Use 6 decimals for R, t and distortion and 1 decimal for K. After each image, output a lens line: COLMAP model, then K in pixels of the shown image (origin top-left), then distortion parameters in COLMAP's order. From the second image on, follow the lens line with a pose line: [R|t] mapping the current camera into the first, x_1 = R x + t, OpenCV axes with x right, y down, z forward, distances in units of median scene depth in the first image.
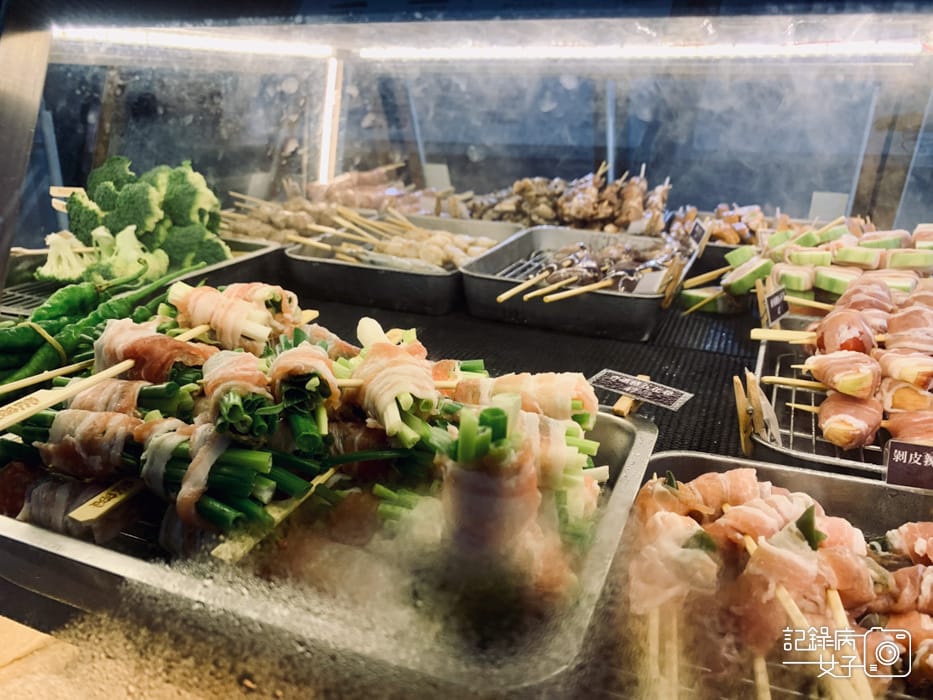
lens RADIAL K [[769.0, 0, 466.5], [0, 769.0, 350.0], [0, 0, 1]] dist [0.044119, -0.053579]
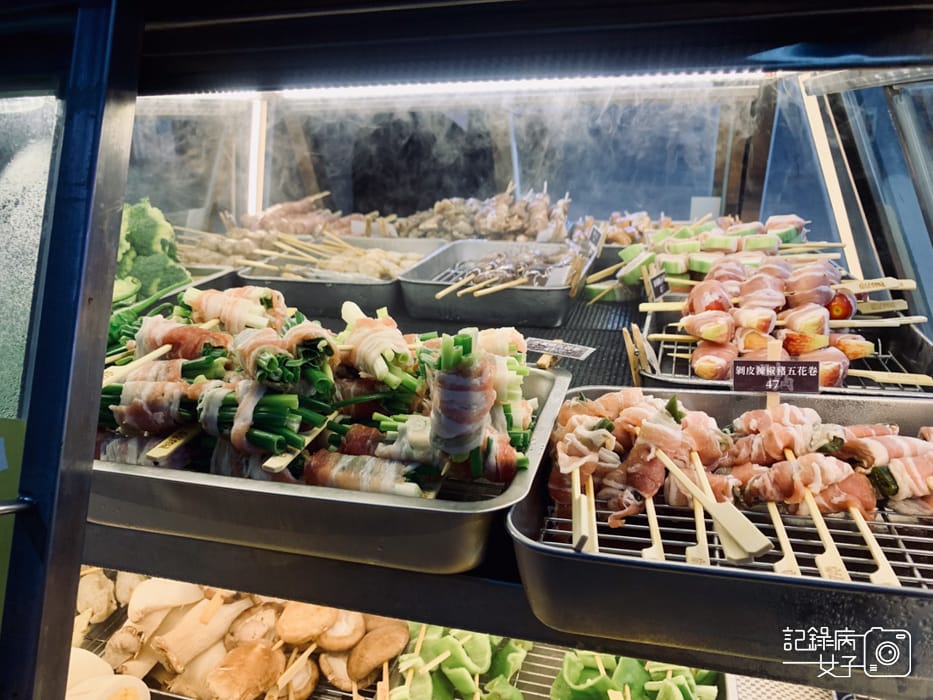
lens RADIAL K [[764.1, 0, 466.5], [0, 764.1, 350.0], [0, 0, 1]] dist [0.195863, -0.589708]
pose [[0.991530, -0.075442, 0.105722, -0.056581], [0.079051, 0.996408, -0.030369, 0.072624], [-0.103051, 0.038469, 0.993932, -0.246218]]
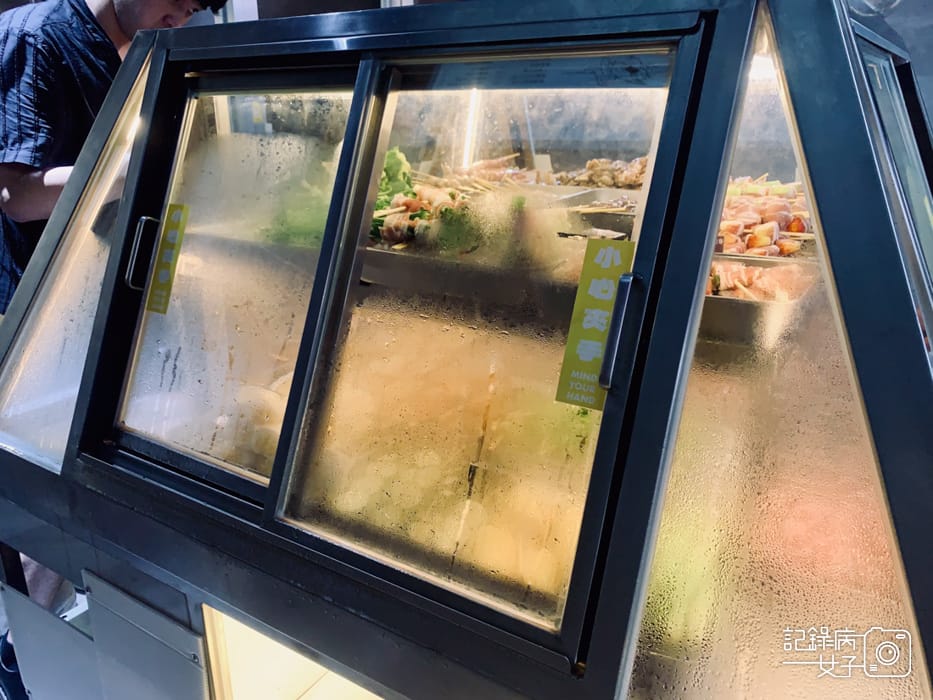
lens RADIAL K [[764.1, 0, 466.5], [0, 764.1, 350.0], [0, 0, 1]] dist [0.195863, -0.589708]
pose [[0.986365, 0.032188, -0.161394, 0.181217], [-0.034454, 0.999343, -0.011262, 0.401267], [0.160925, 0.016670, 0.986826, -1.227310]]
